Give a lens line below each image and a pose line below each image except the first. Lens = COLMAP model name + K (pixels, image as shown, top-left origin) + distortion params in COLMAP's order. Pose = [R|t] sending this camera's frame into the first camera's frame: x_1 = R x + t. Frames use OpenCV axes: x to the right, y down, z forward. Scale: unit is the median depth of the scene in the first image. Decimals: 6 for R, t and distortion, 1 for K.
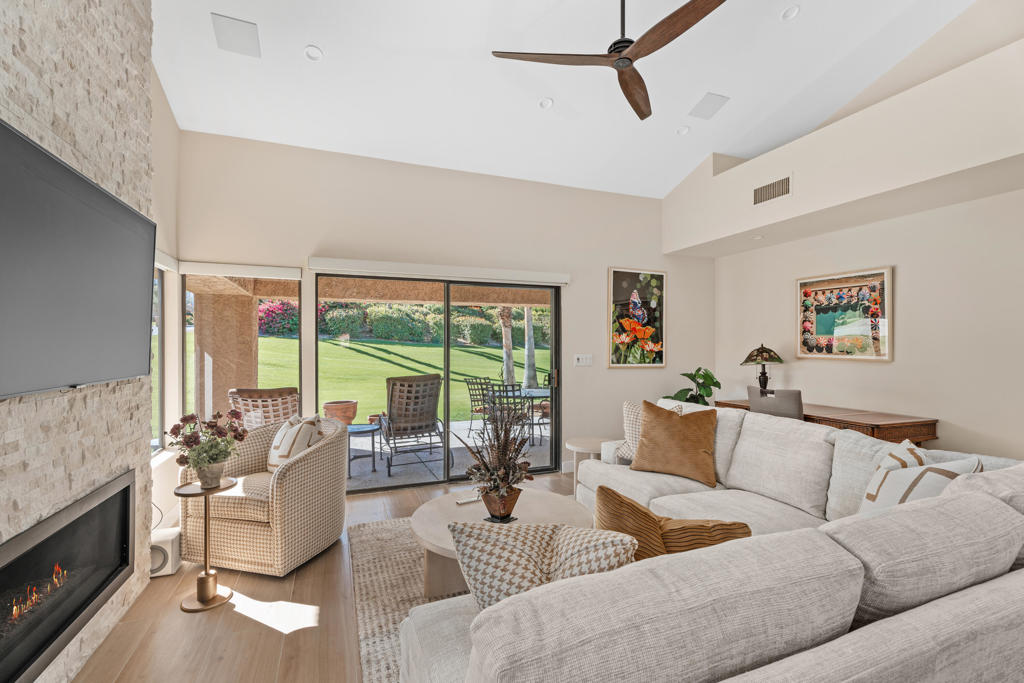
lens RADIAL K [[458.9, 0, 513.1], [0, 458.9, 343.4], [0, 0, 1]] dist [0.000104, 0.000680]
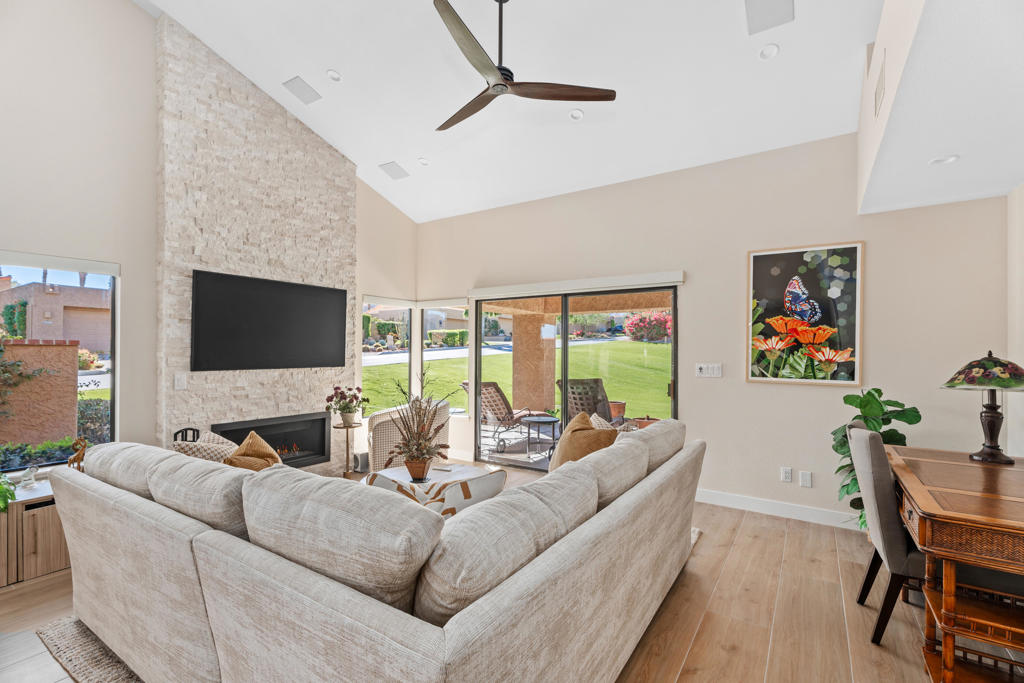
lens RADIAL K [[458.9, 0, 506.4], [0, 458.9, 351.1], [0, 0, 1]] dist [0.000104, 0.000680]
pose [[0.573249, 0.001424, -0.819380, 0.609183], [0.000149, 0.999998, 0.001842, -0.000201], [0.819381, -0.001177, 0.573248, 0.217018]]
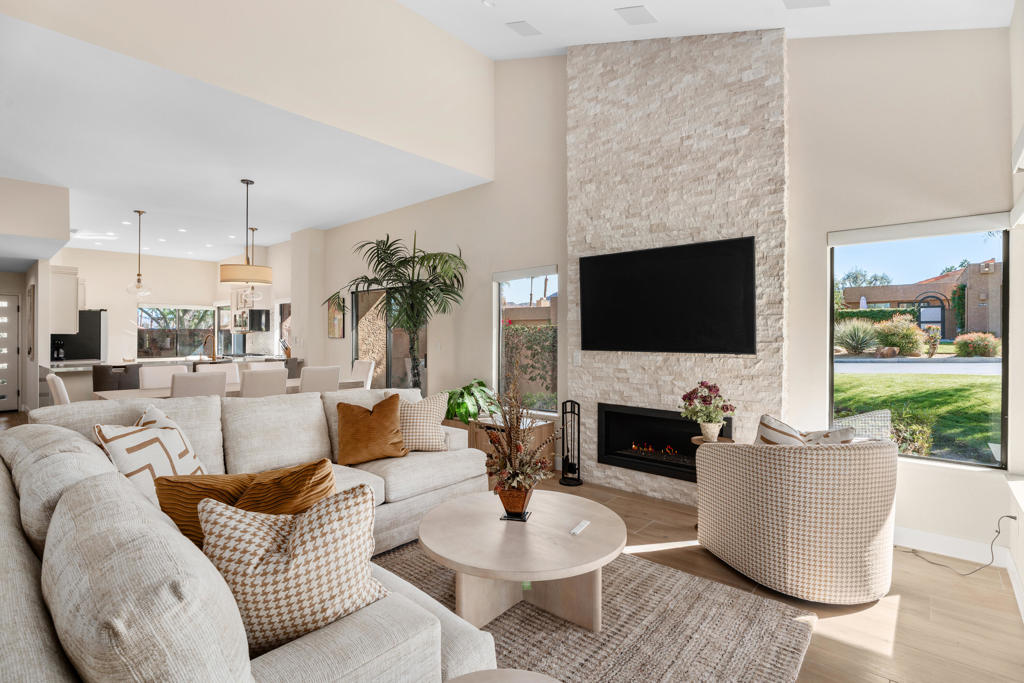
lens RADIAL K [[491.0, 0, 512.6], [0, 491.0, 331.4], [0, 0, 1]] dist [-0.002619, -0.000119]
pose [[-0.891008, -0.004574, -0.453964, 0.205745], [0.001119, 0.999924, -0.012270, 0.011316], [0.453986, -0.011441, -0.890935, 0.967208]]
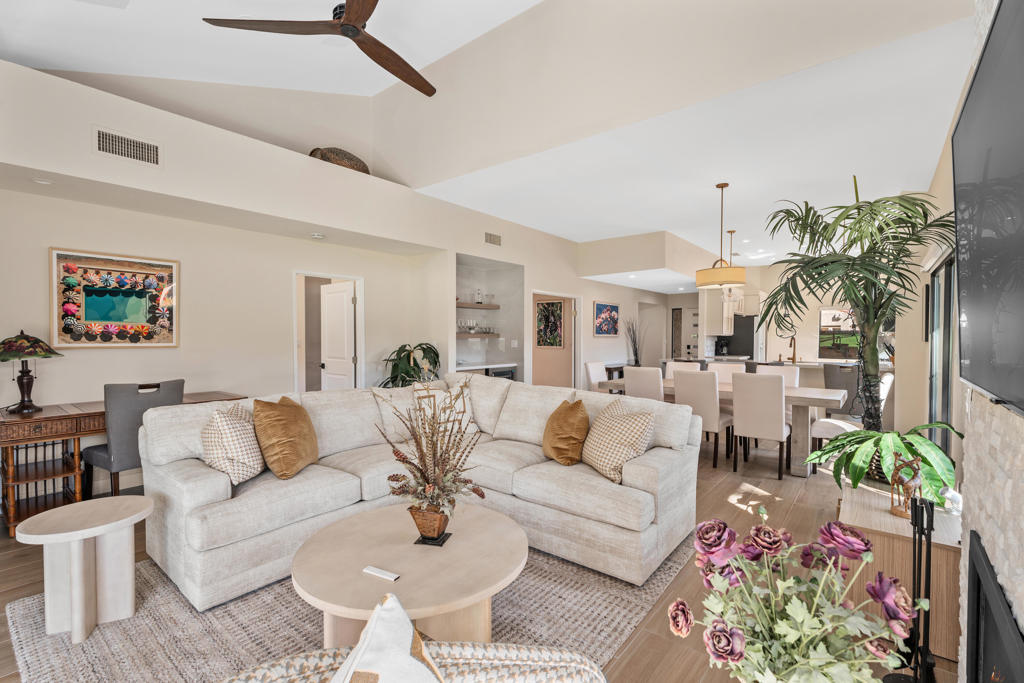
lens RADIAL K [[458.9, 0, 514.2], [0, 458.9, 342.1], [0, 0, 1]] dist [0.000104, 0.000680]
pose [[-0.505593, -0.017185, 0.862601, -0.416721], [-0.007174, 0.999851, 0.015714, 0.002509], [-0.862742, 0.001757, -0.505641, 0.652577]]
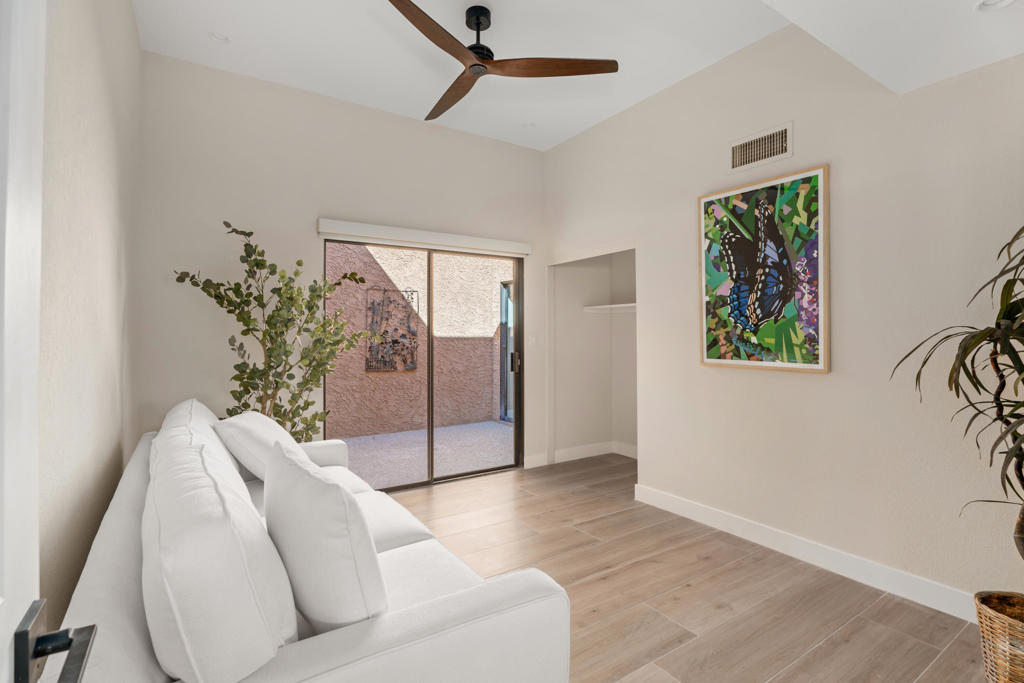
lens RADIAL K [[491.0, 0, 512.6], [0, 491.0, 334.2], [0, 0, 1]] dist [-0.002619, -0.000119]
pose [[-0.212045, -0.003548, 0.977253, 0.816720], [-0.001834, 0.999993, 0.003233, 0.021185], [-0.977258, -0.001106, -0.212050, -0.148776]]
